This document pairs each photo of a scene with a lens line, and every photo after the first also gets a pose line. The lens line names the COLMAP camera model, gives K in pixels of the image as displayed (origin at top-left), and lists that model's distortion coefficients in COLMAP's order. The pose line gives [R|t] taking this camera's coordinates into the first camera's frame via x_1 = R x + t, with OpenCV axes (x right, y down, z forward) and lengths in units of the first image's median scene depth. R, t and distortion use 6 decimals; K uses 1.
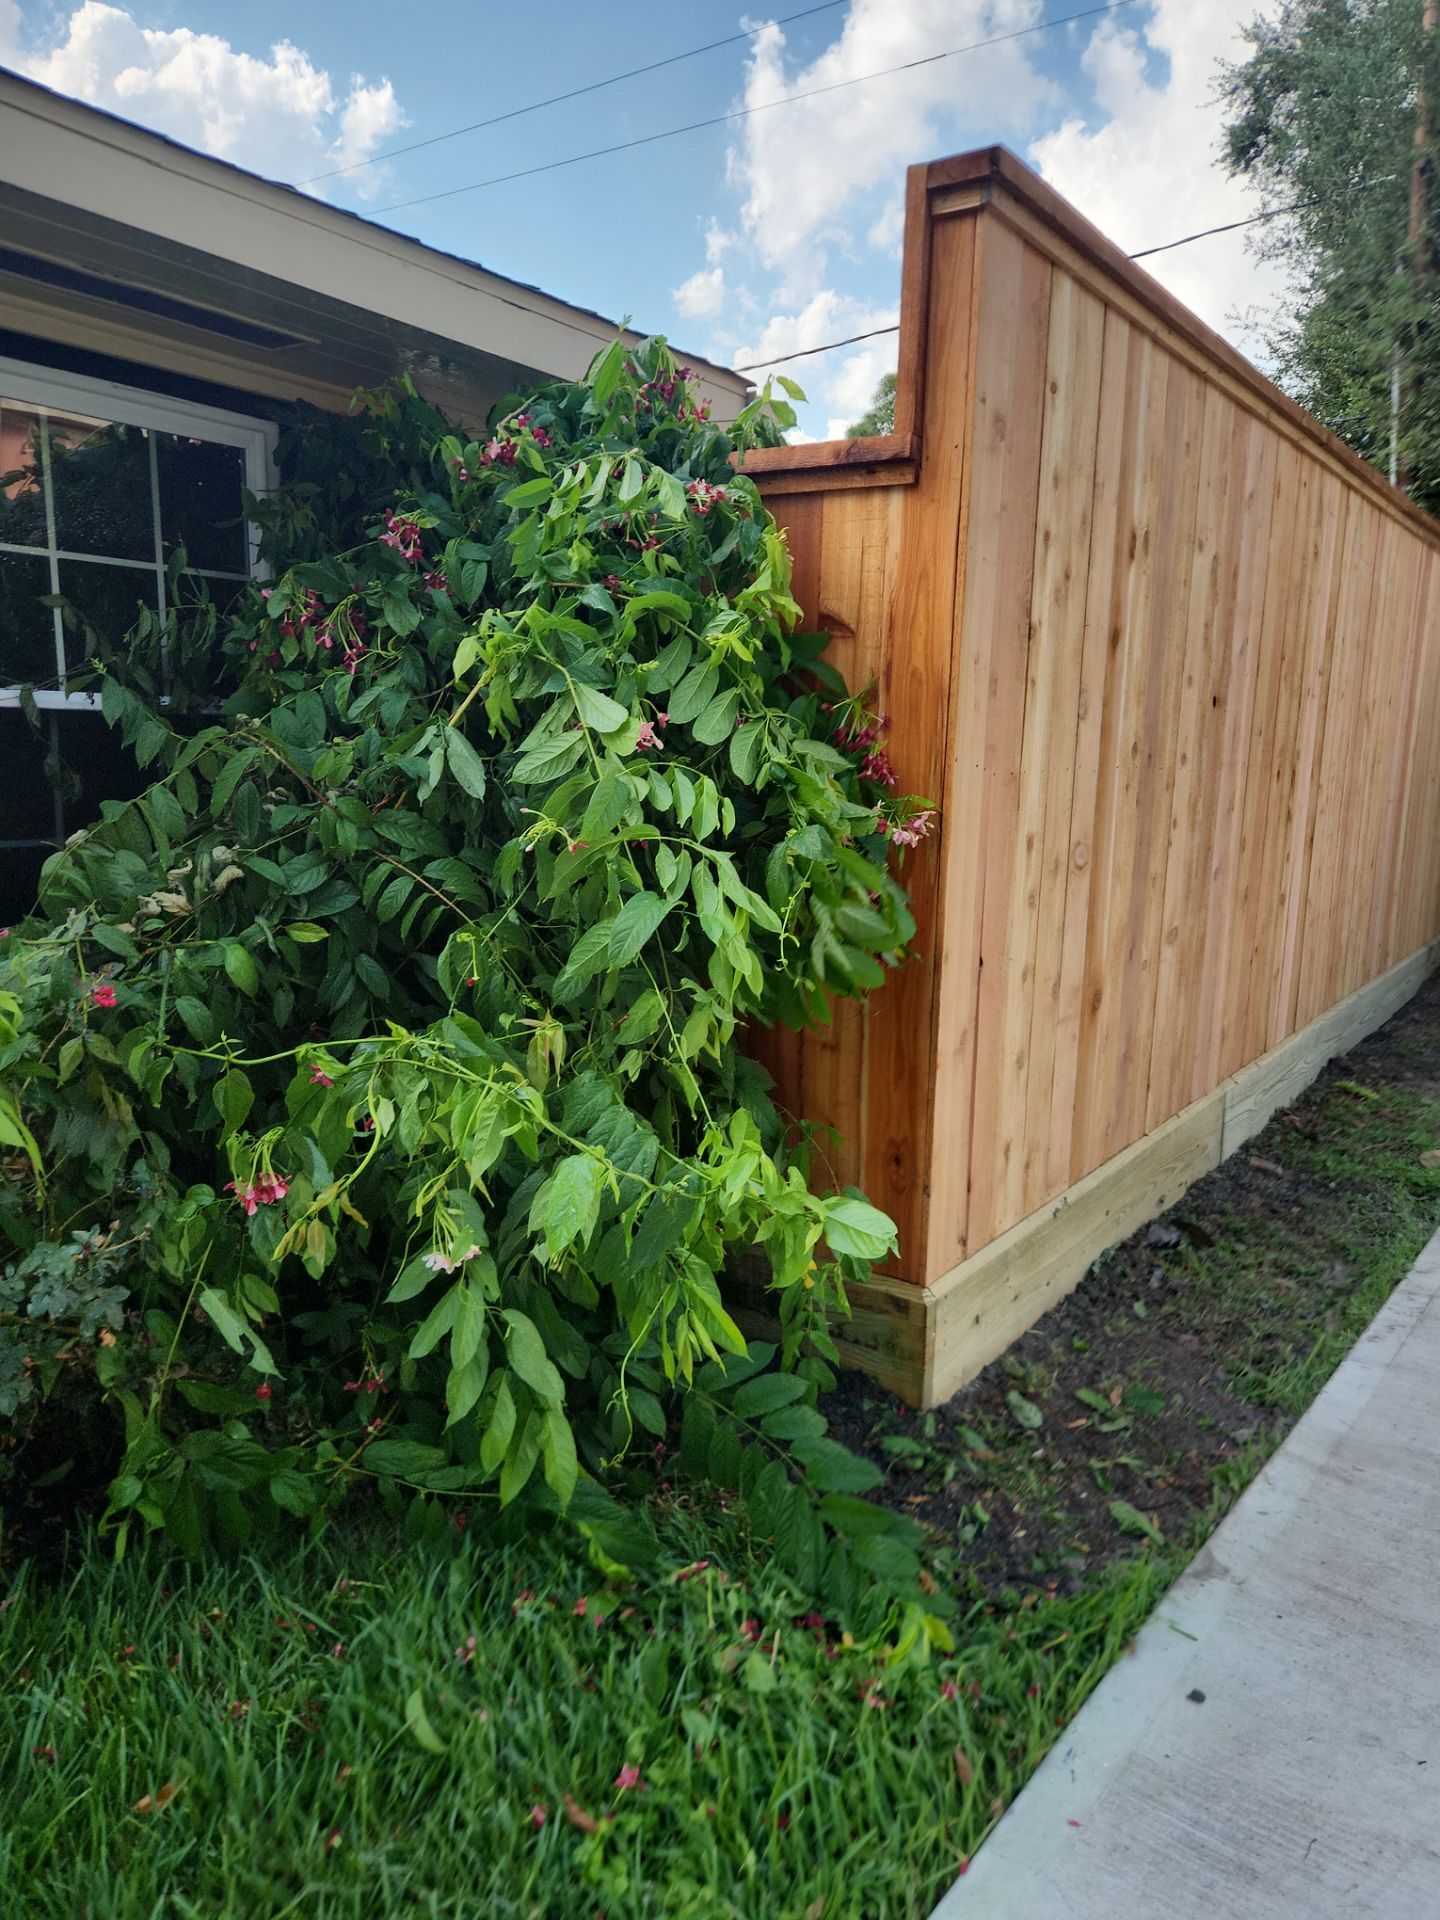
lens RADIAL K [[1283.3, 0, 806.0], [0, 1283.3, 947.3], [0, 0, 1]] dist [0.086252, -0.080537]
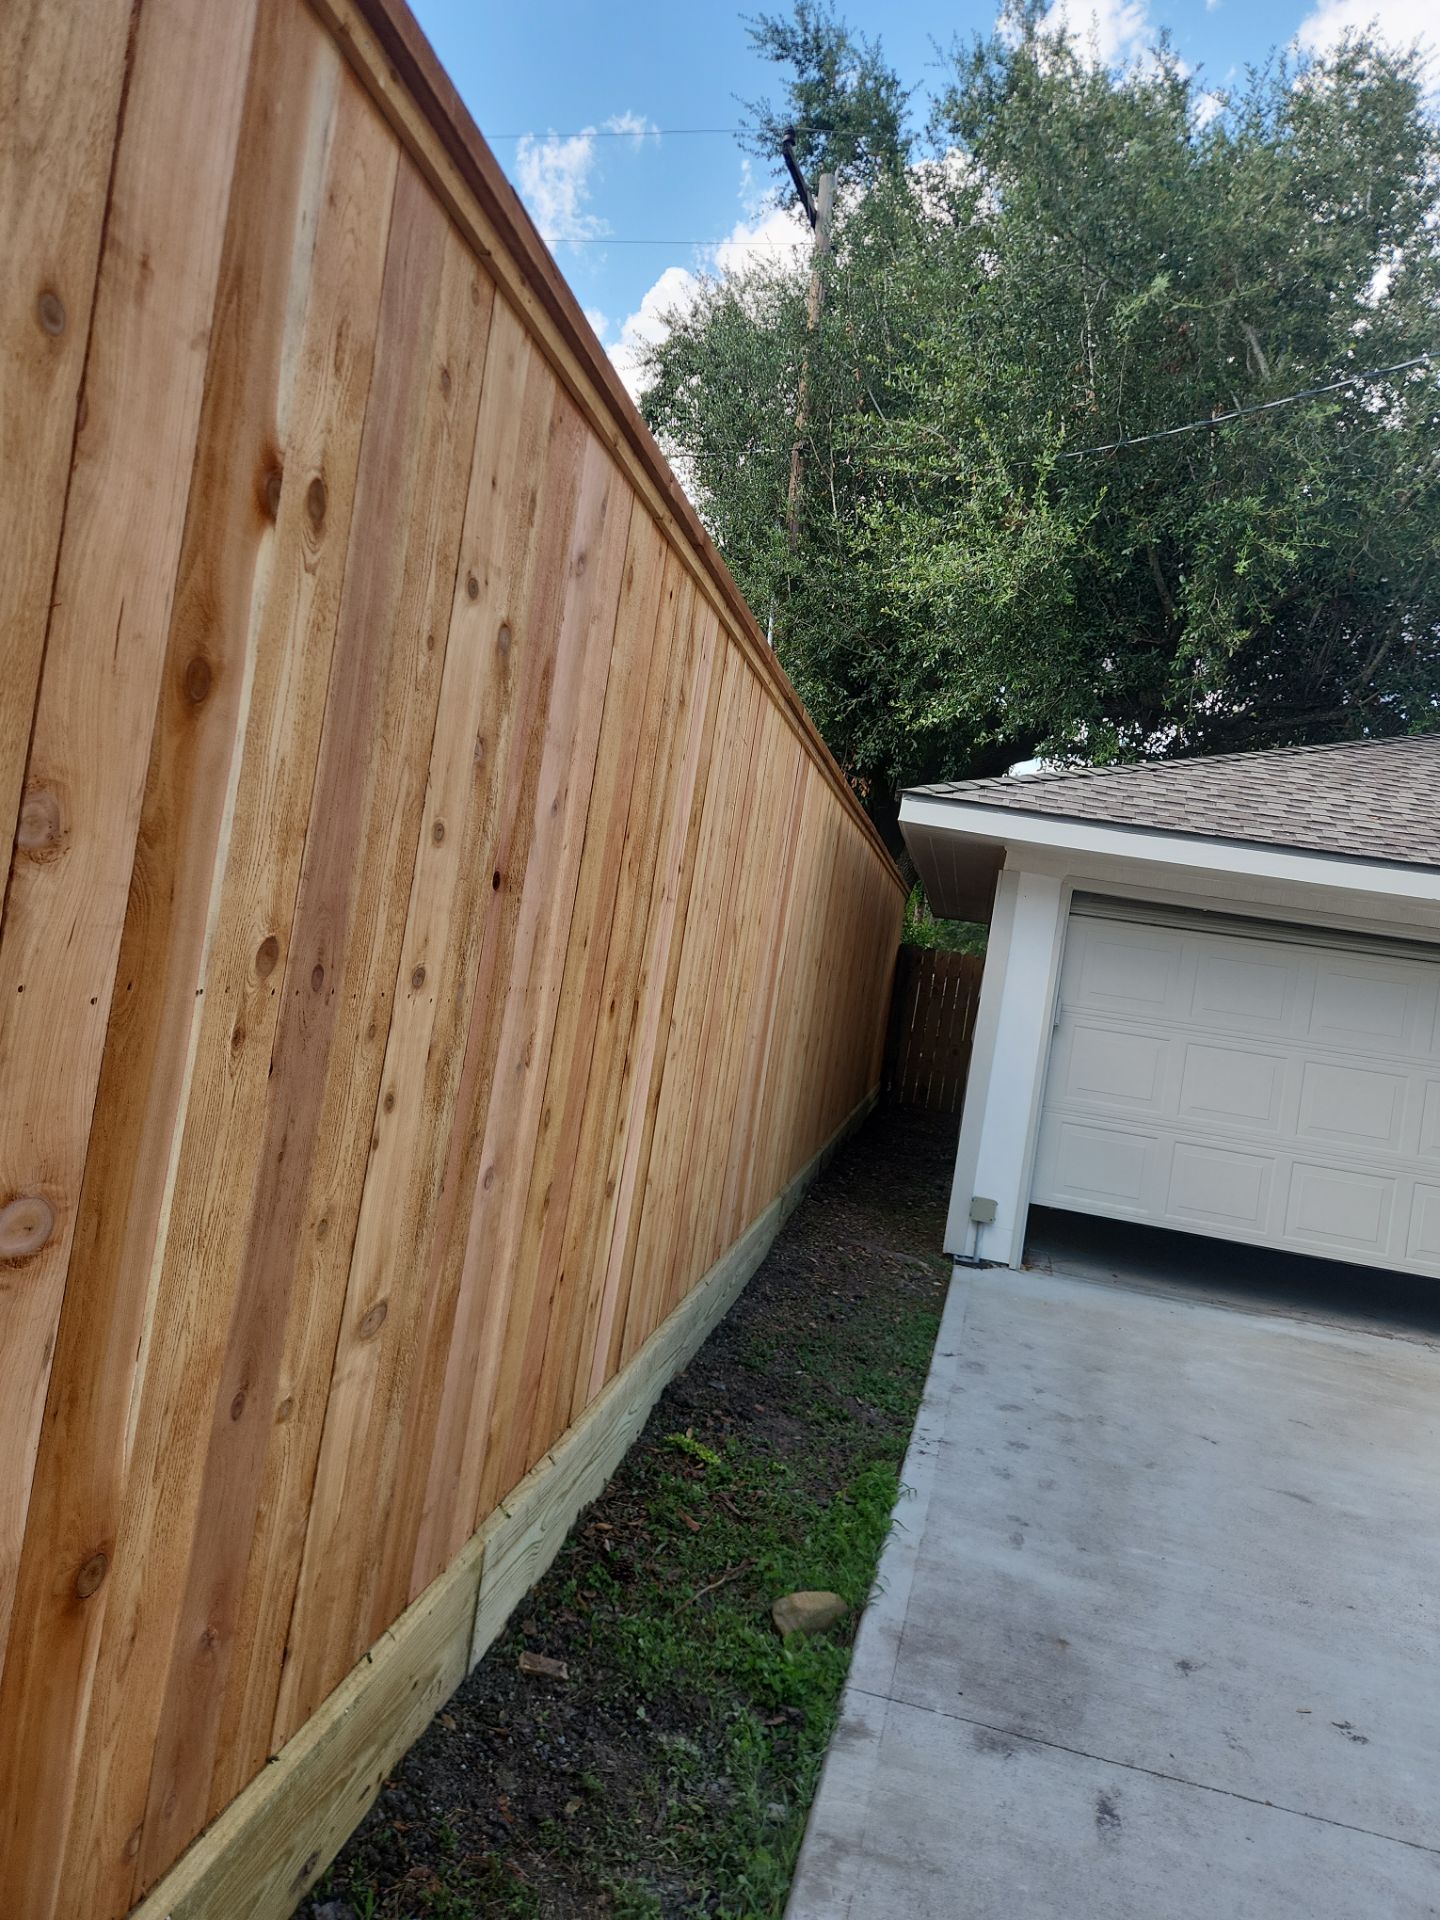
lens RADIAL K [[1241.6, 0, 709.8], [0, 1241.6, 929.7], [0, 0, 1]] dist [0.078844, -0.071418]
pose [[0.920080, 0.113858, 0.374819, 0.299399], [-0.056497, 0.985394, -0.160645, -0.129967], [-0.387635, 0.126630, 0.913074, 0.707102]]
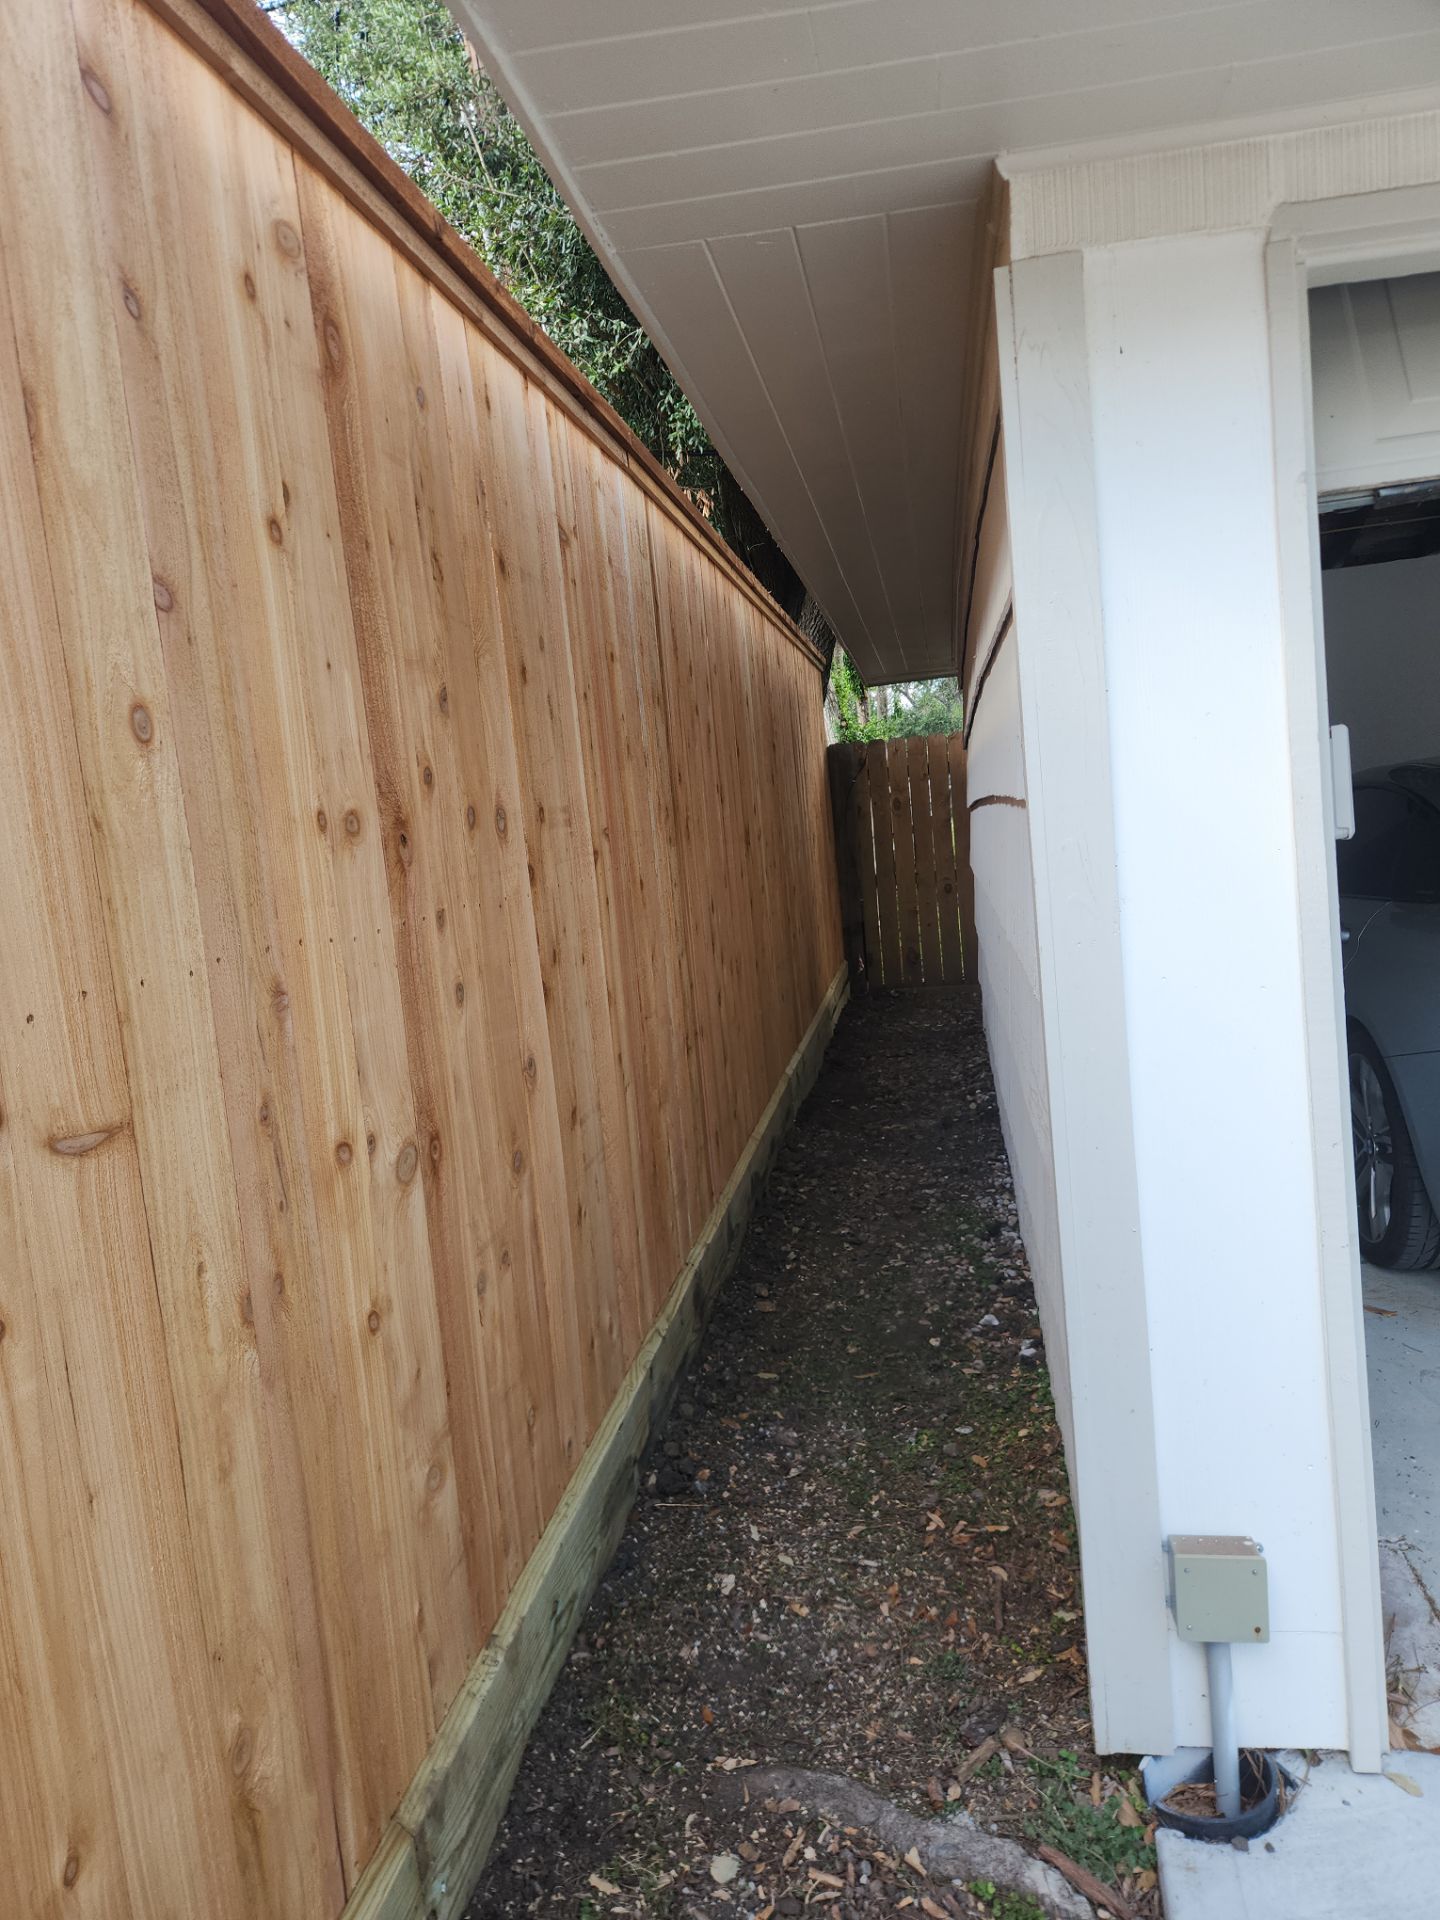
lens RADIAL K [[1328.7, 0, 801.2], [0, 1328.7, 953.0], [0, 0, 1]] dist [0.072650, -0.075807]
pose [[0.874229, -0.165647, 0.456382, 1.473782], [0.198161, 0.979877, -0.023938, -0.395400], [-0.443233, 0.111364, 0.889462, 2.474730]]
